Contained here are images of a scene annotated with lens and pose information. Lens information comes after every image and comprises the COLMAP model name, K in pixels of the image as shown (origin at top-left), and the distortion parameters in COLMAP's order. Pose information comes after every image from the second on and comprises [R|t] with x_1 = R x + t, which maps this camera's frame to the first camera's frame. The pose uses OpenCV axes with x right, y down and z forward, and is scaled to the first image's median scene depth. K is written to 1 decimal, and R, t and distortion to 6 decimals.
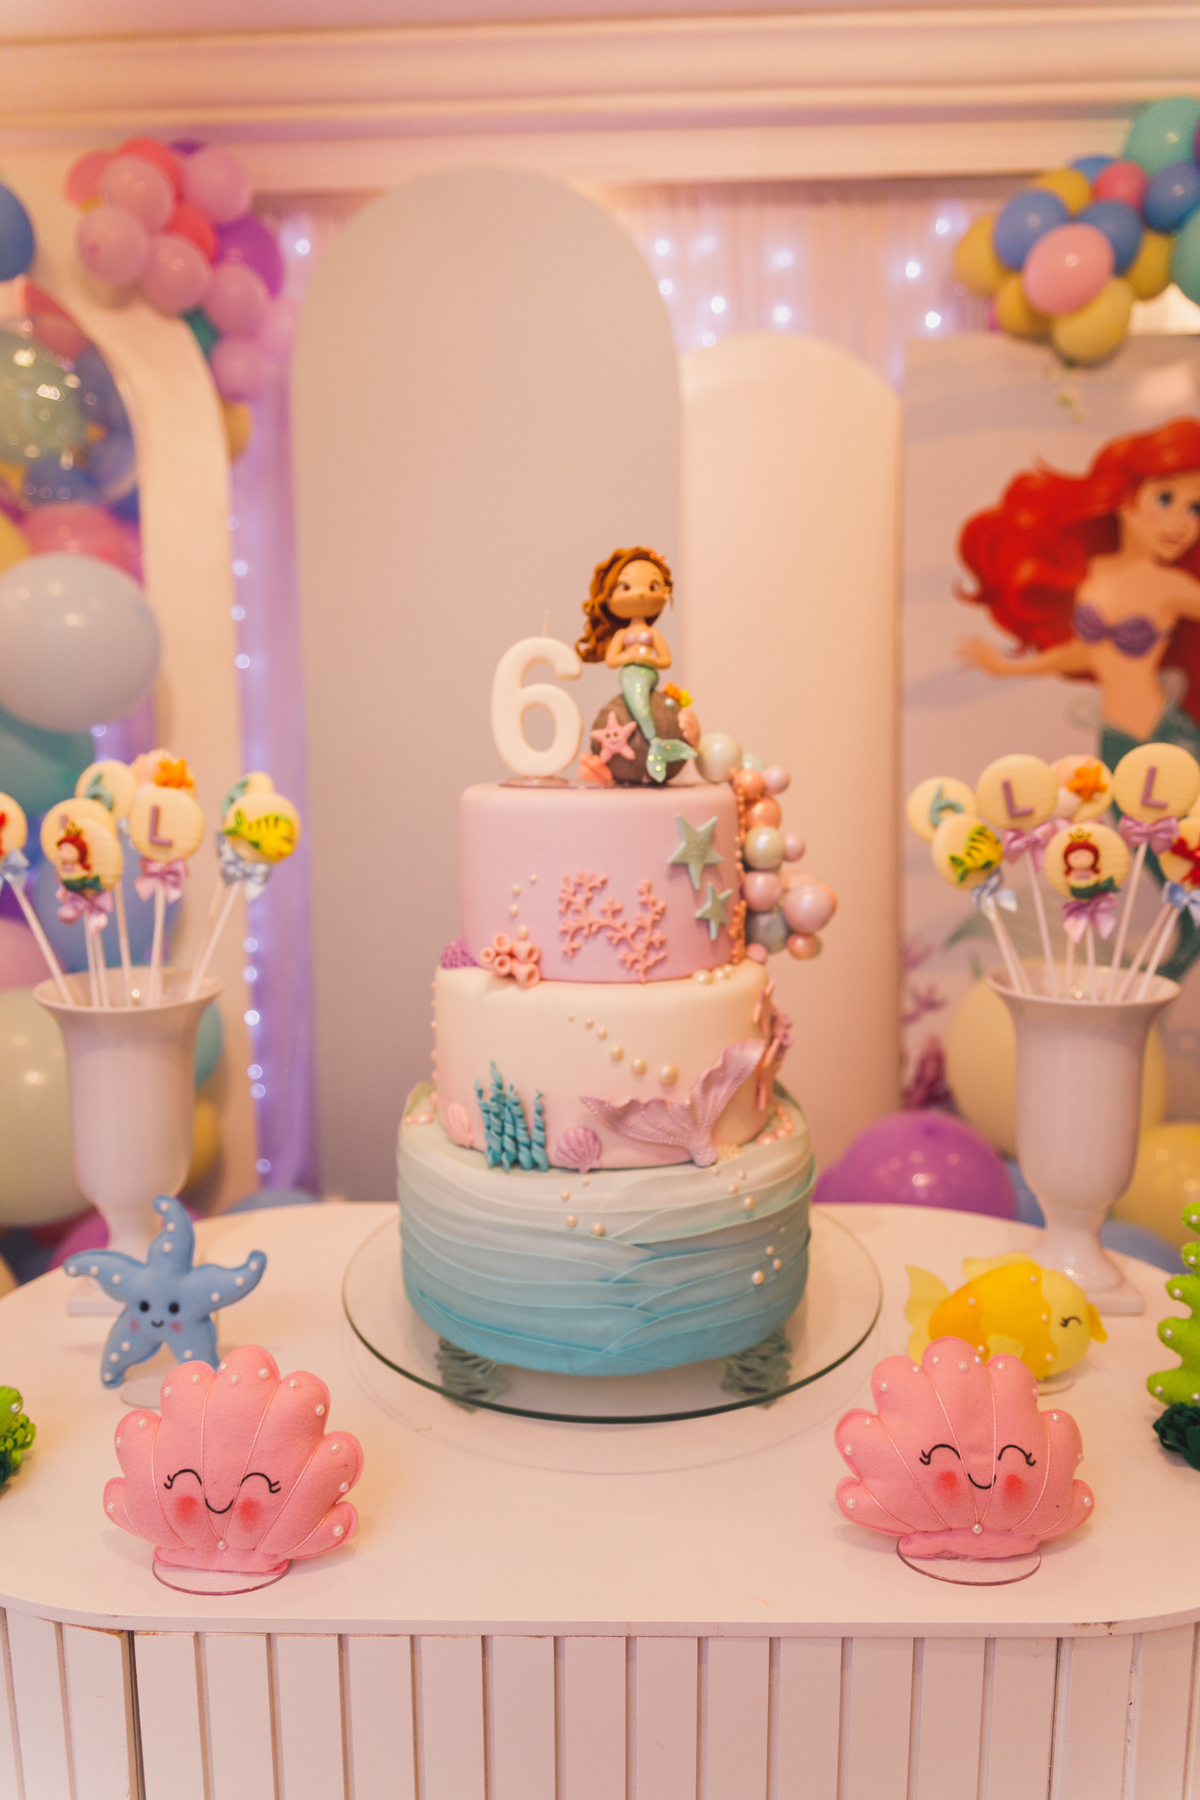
lens RADIAL K [[1219.9, 0, 600.0], [0, 1219.9, 900.0], [0, 0, 1]] dist [0.002817, 0.001529]
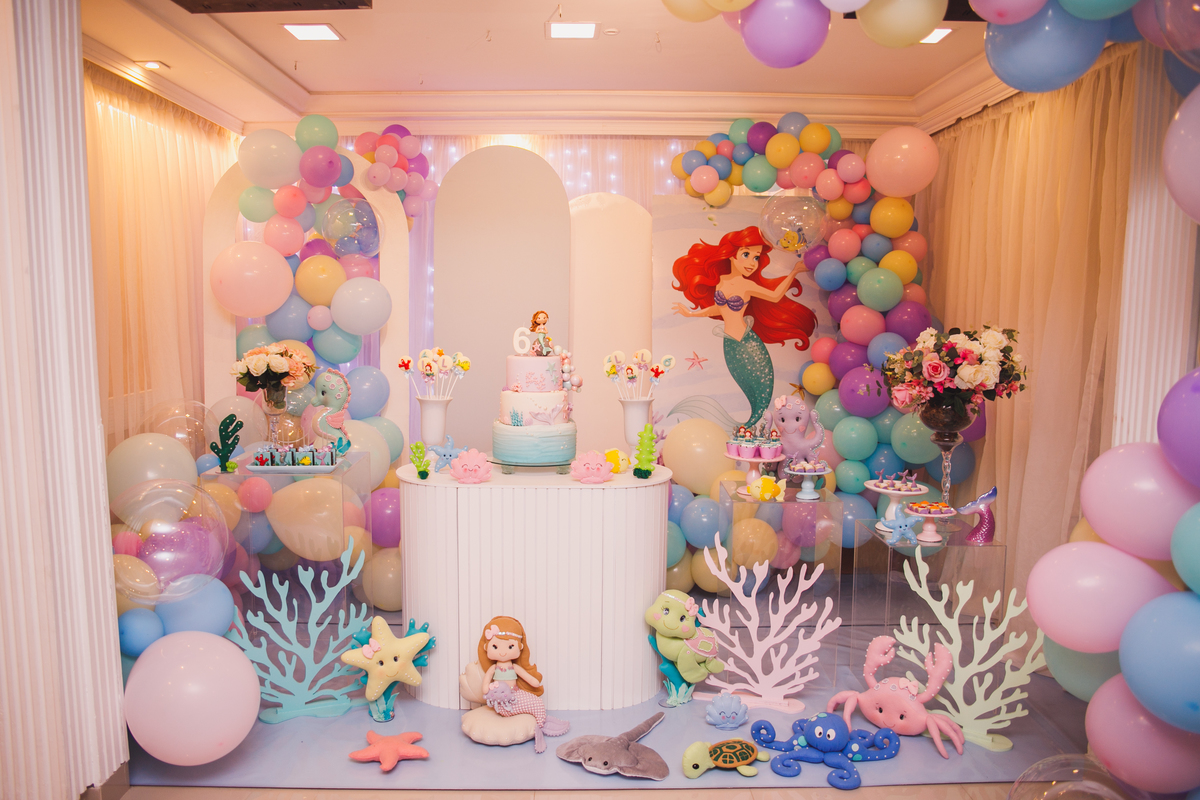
lens RADIAL K [[813.2, 0, 600.0], [0, 813.2, 400.0], [0, 0, 1]] dist [0.002817, 0.001529]
pose [[0.998242, 0.008924, 0.058597, 0.027349], [-0.006717, 0.999264, -0.037757, 0.077452], [-0.058891, 0.037297, 0.997567, -0.855464]]
